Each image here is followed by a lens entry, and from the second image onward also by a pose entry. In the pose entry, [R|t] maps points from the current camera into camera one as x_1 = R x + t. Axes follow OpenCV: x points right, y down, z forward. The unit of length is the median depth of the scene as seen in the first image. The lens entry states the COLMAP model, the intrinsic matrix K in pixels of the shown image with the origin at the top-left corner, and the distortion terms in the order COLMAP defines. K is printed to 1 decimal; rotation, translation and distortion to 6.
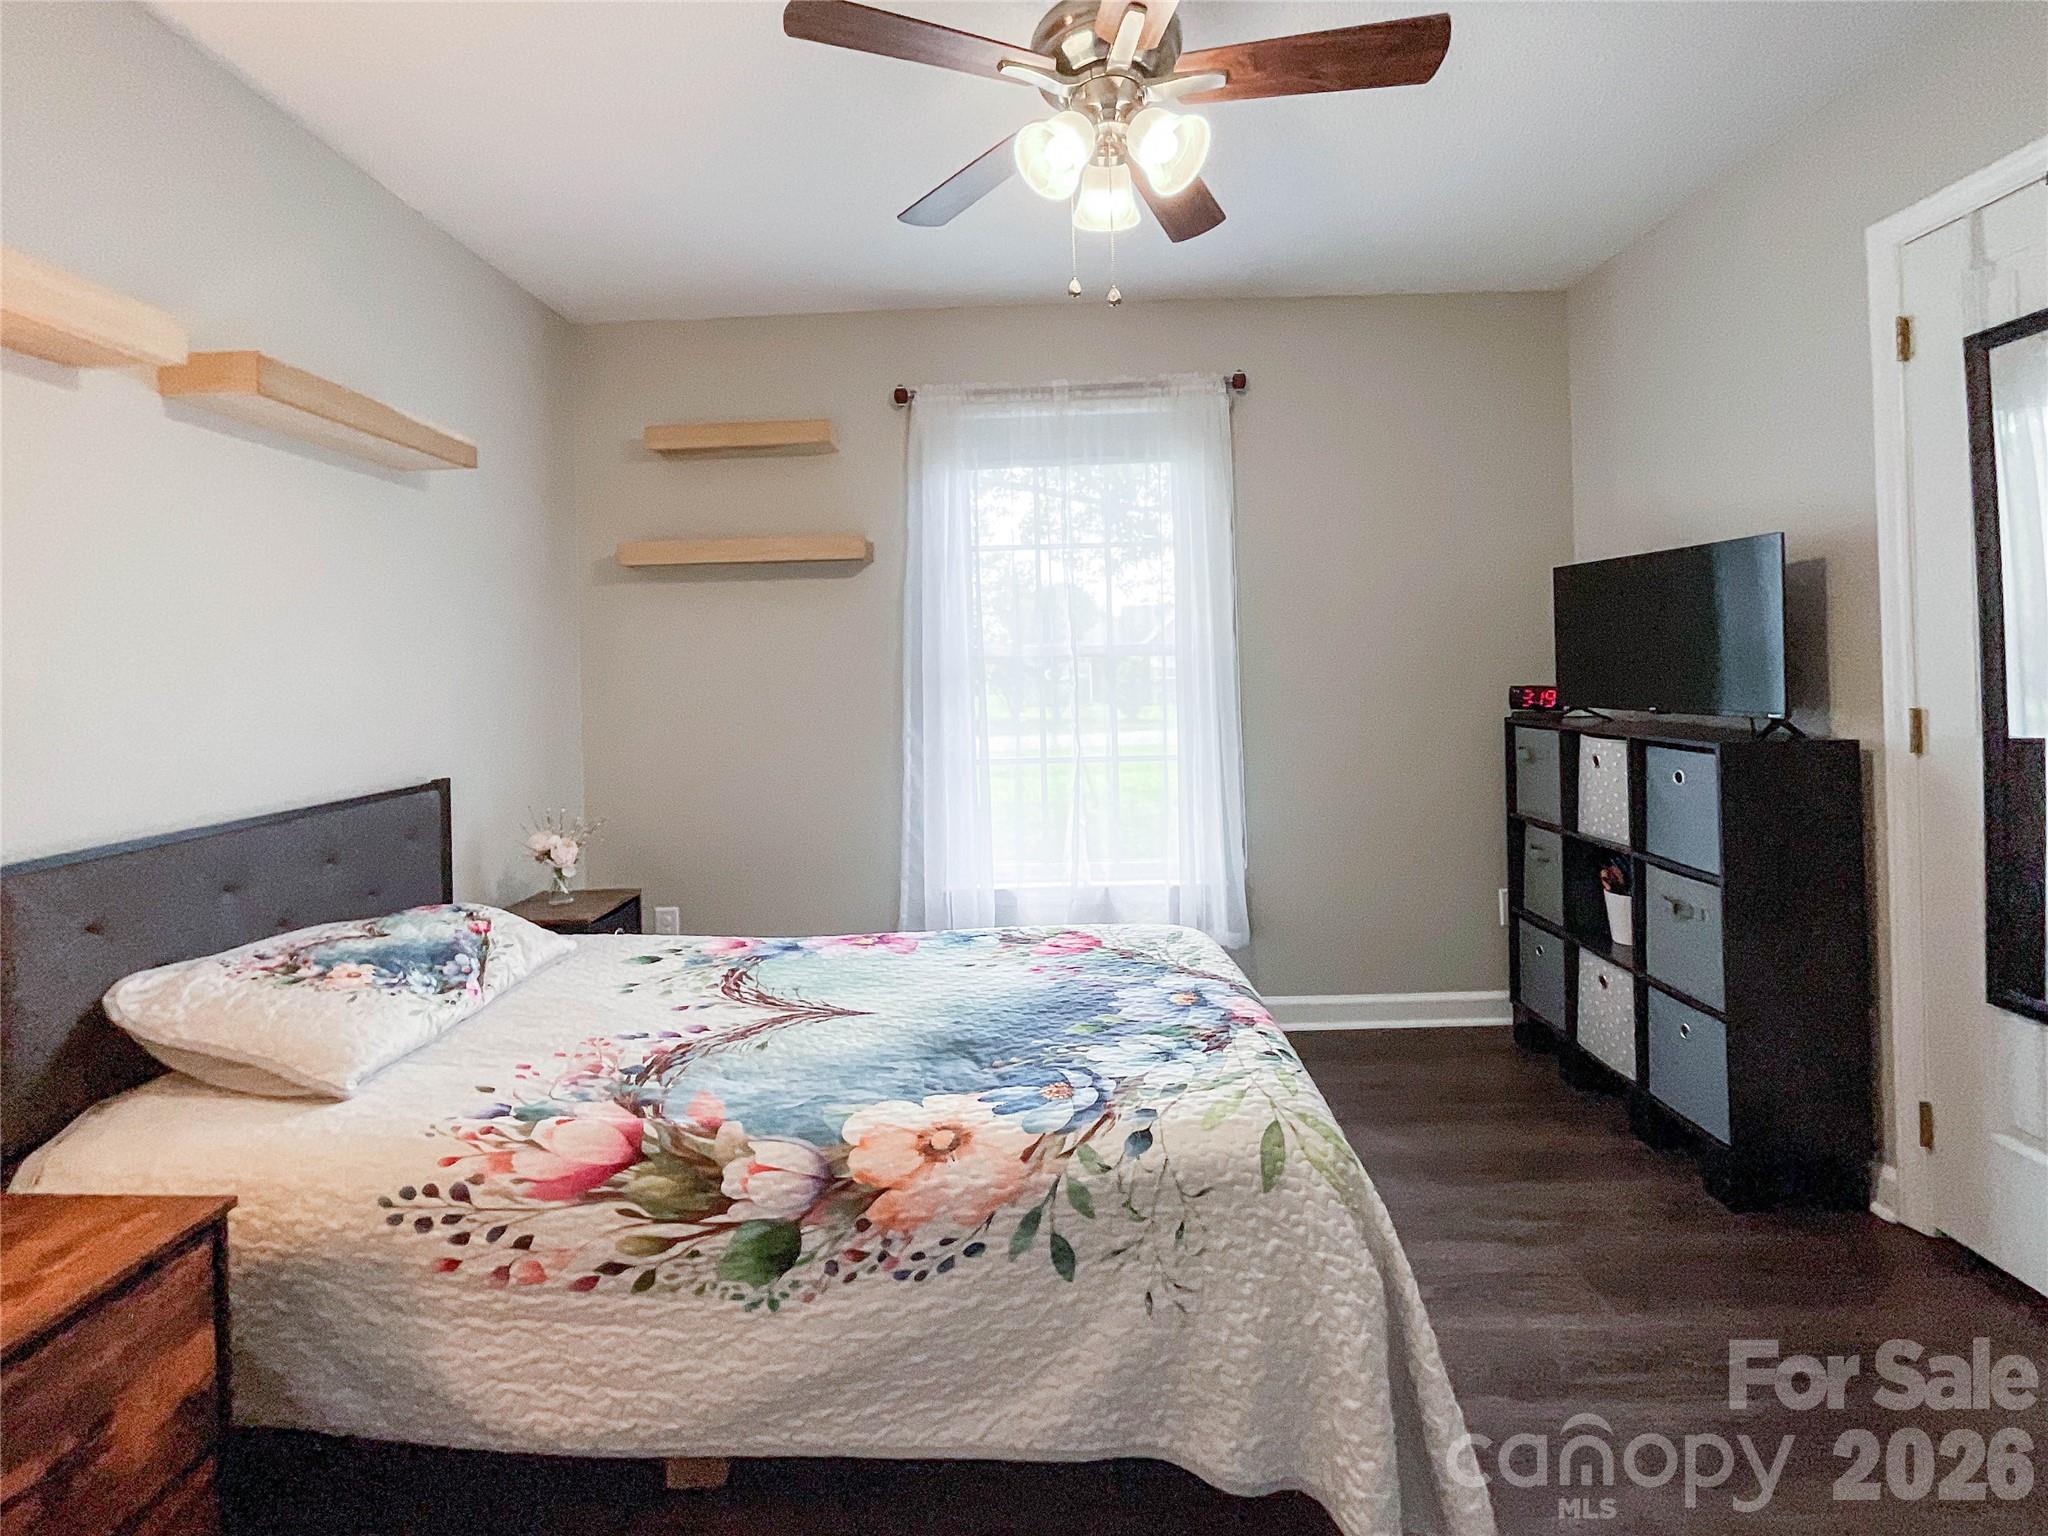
lens RADIAL K [[885.1, 0, 1023.1], [0, 885.1, 671.9], [0, 0, 1]] dist [-0.033229, 0.014982]
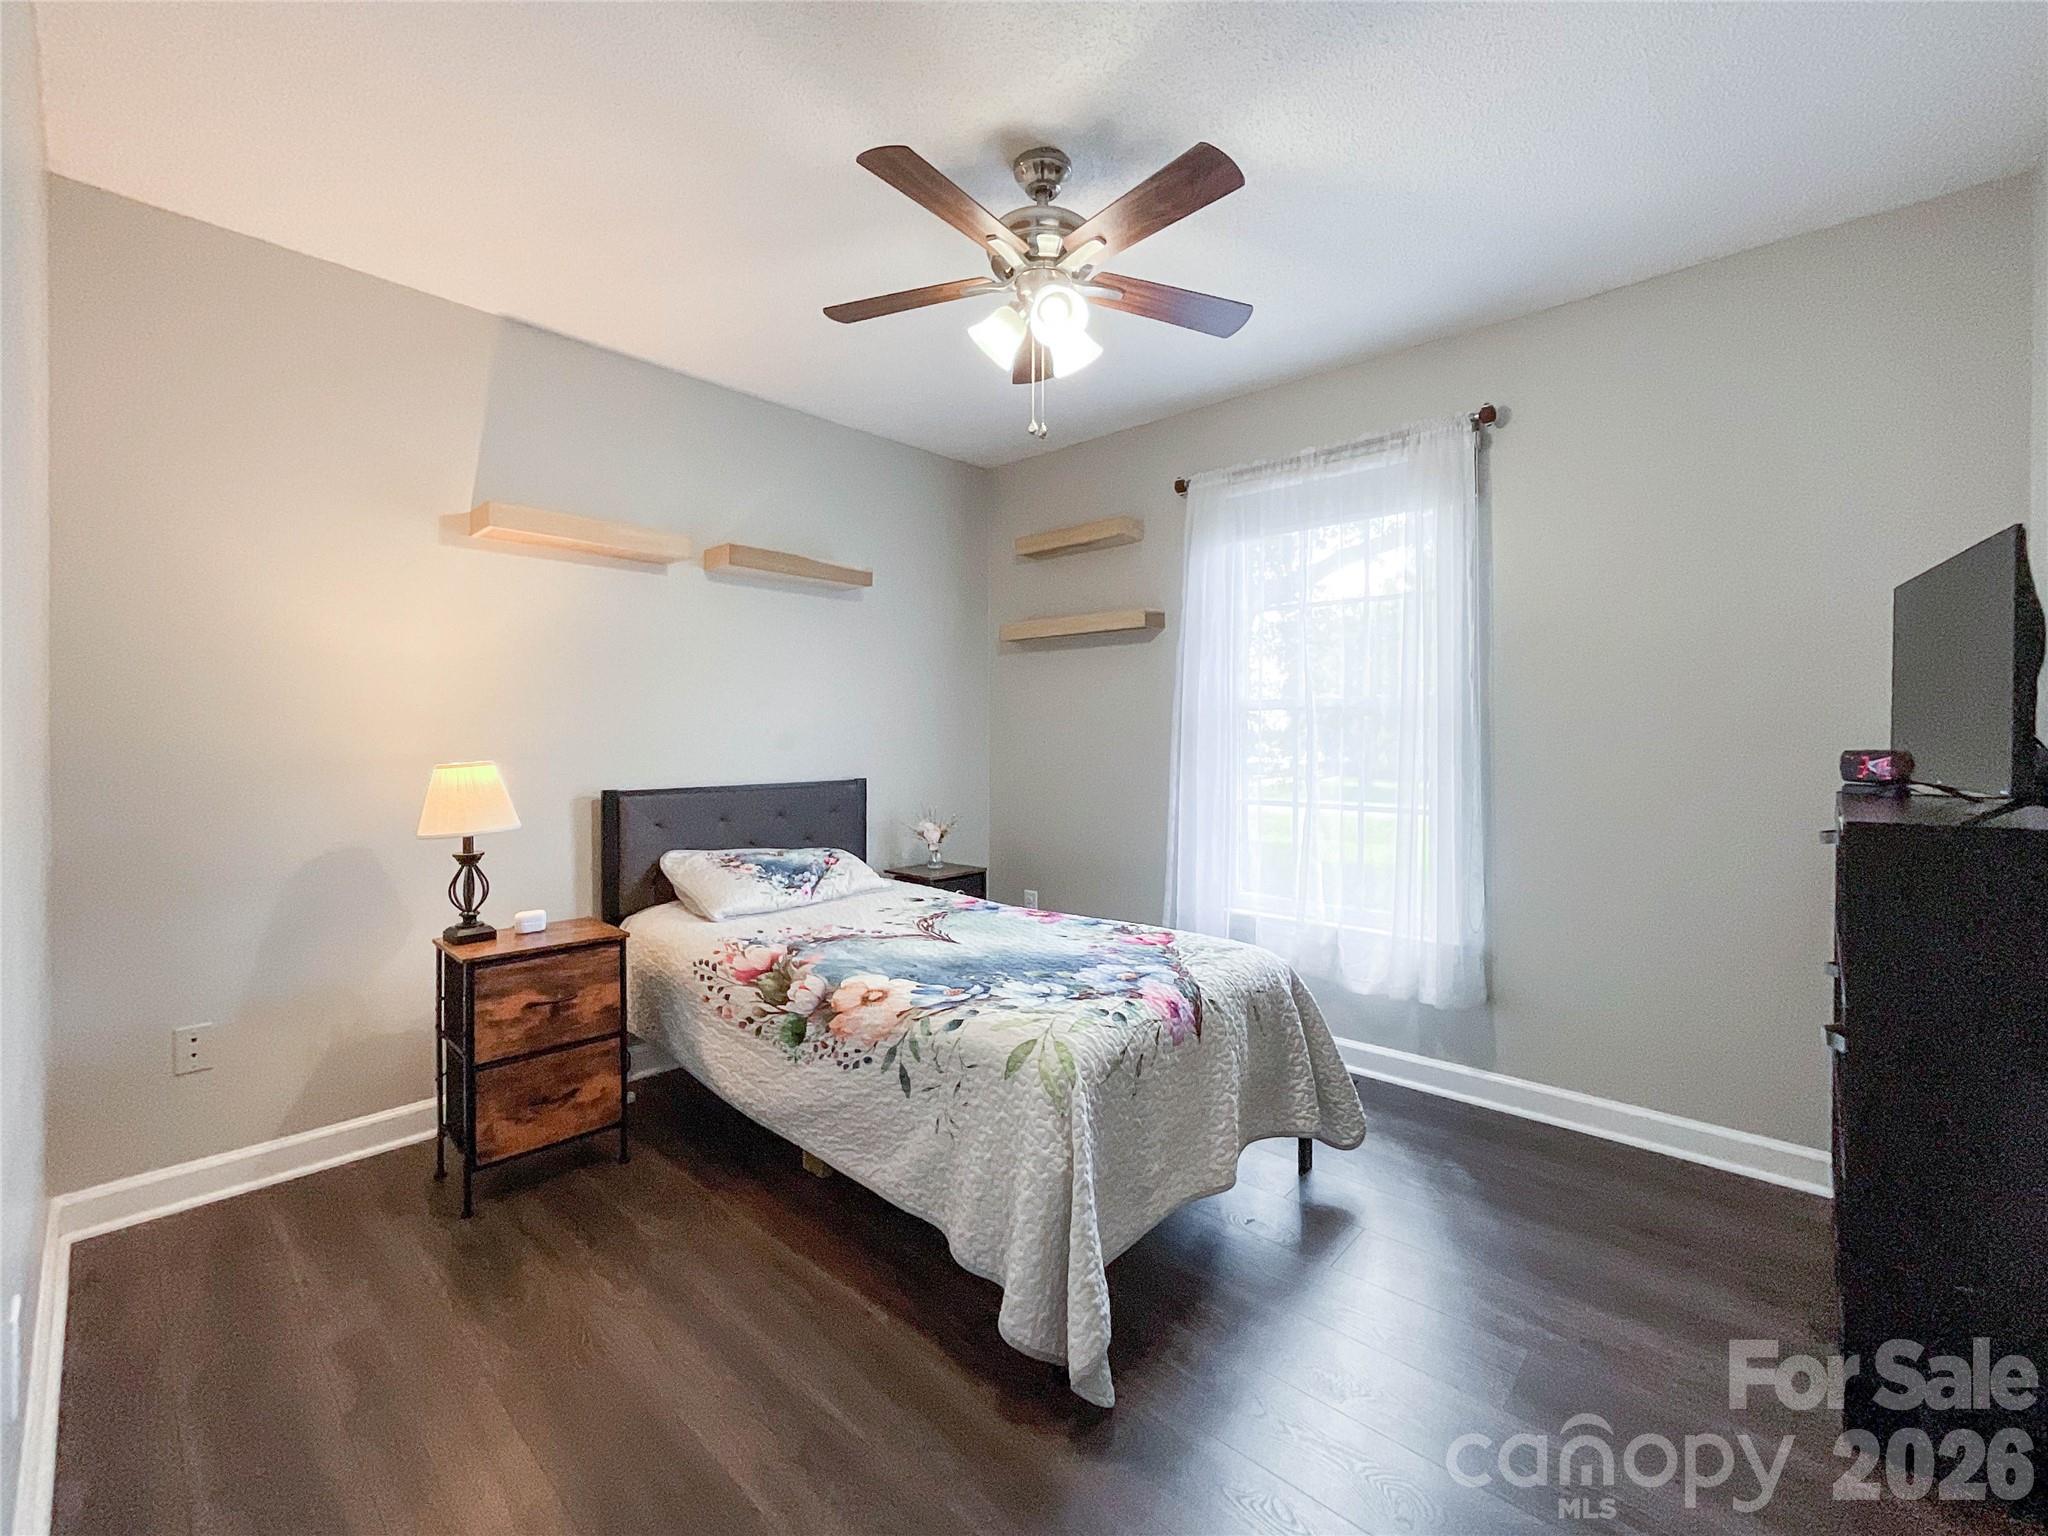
lens RADIAL K [[856.4, 0, 1032.3], [0, 856.4, 747.5], [0, 0, 1]] dist [-0.034460, 0.013556]
pose [[0.760444, 0.036141, -0.648397, 1.160612], [-0.022827, 0.999321, 0.028929, 0.022047], [0.649003, -0.007198, 0.760752, -0.007864]]
